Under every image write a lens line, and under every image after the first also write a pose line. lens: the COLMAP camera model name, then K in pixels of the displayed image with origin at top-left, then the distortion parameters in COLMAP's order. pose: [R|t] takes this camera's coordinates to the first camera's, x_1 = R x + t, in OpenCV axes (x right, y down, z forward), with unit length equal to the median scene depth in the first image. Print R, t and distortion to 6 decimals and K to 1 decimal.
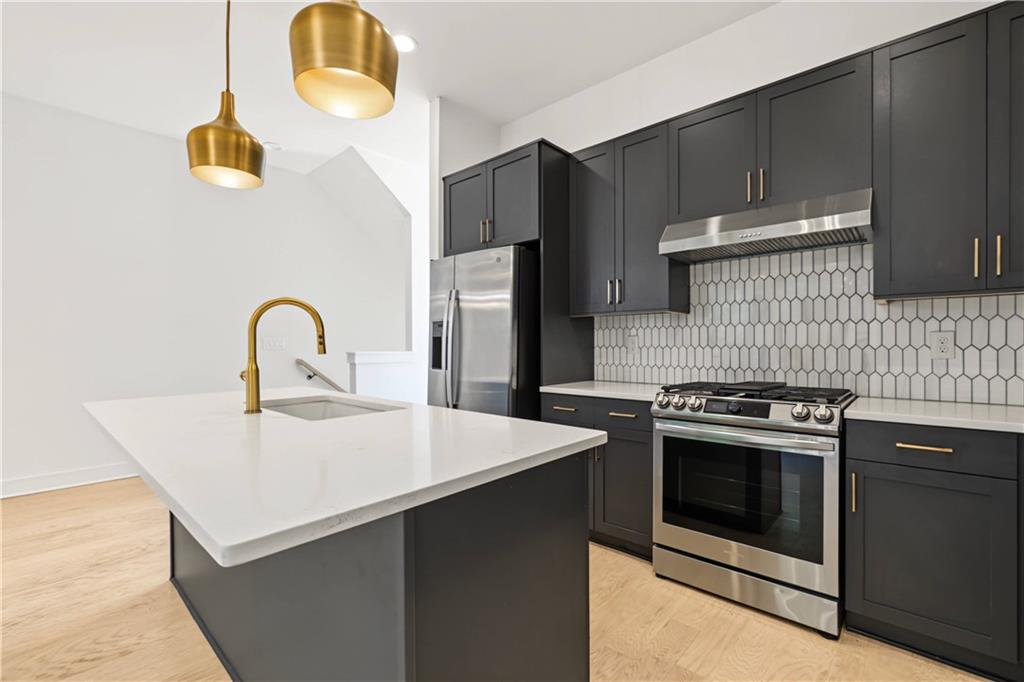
lens RADIAL K [[448.2, 0, 521.4], [0, 448.2, 345.9], [0, 0, 1]] dist [-0.000855, -0.001195]
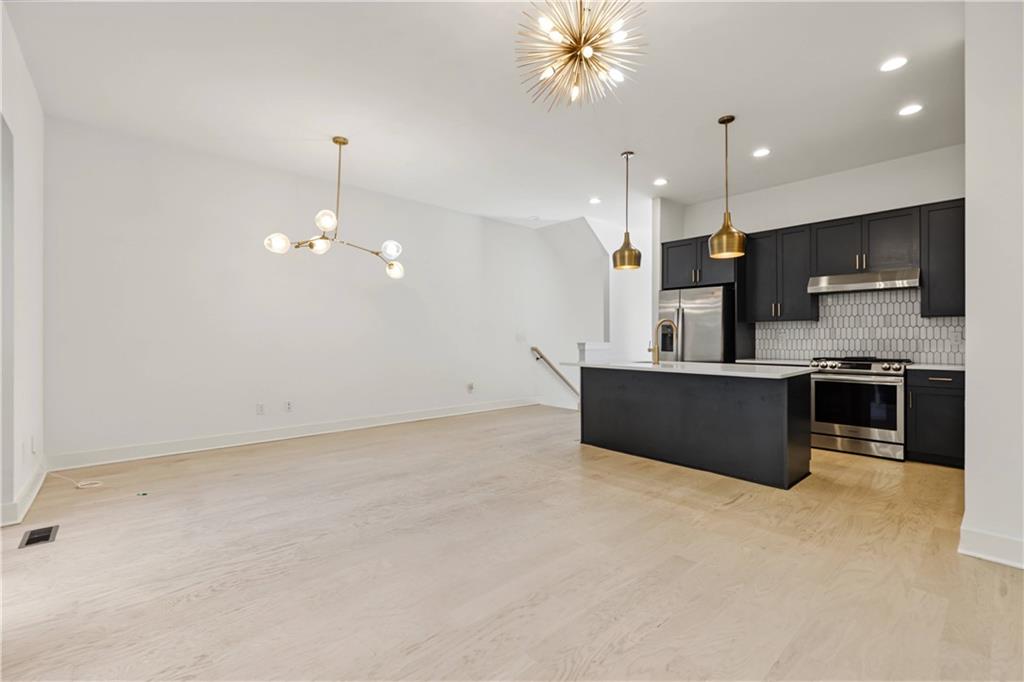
lens RADIAL K [[448.2, 0, 519.2], [0, 448.2, 337.6], [0, 0, 1]] dist [-0.000855, -0.001195]
pose [[0.994941, 0.000180, -0.100458, -0.816945], [-0.000723, 0.999985, -0.005369, 0.007736], [0.100456, 0.005414, 0.994927, -1.183330]]
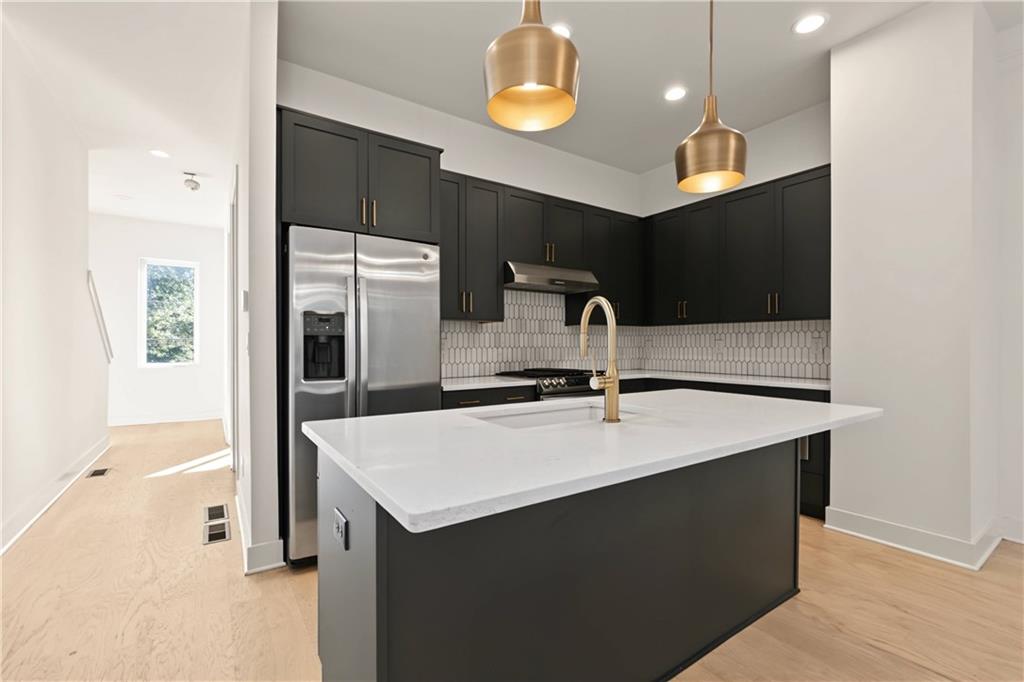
lens RADIAL K [[448.2, 0, 508.3], [0, 448.2, 348.0], [0, 0, 1]] dist [-0.000855, -0.001195]
pose [[0.246047, -0.007374, 0.969230, -1.124684], [0.000919, 0.999972, 0.007375, -0.008335], [-0.969258, -0.000924, 0.246047, 0.712813]]
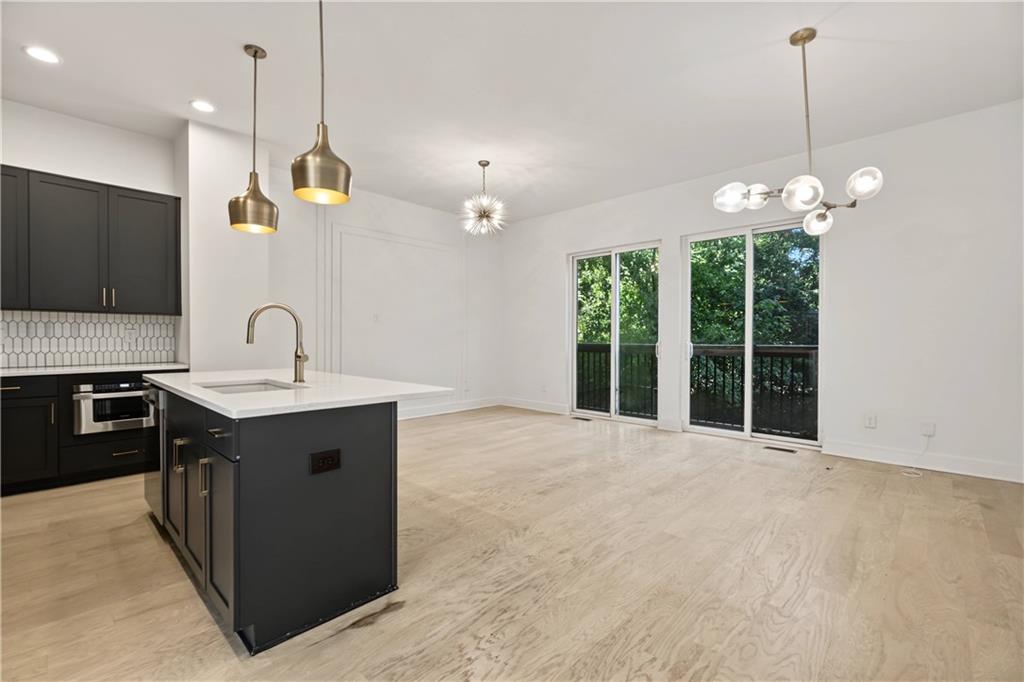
lens RADIAL K [[448.2, 0, 513.1], [0, 448.2, 343.9], [0, 0, 1]] dist [-0.000855, -0.001195]
pose [[-0.999435, -0.002340, 0.033522, -0.996708], [-0.001726, 0.999830, 0.018341, -0.006531], [-0.033560, 0.018272, -0.999270, 1.812054]]
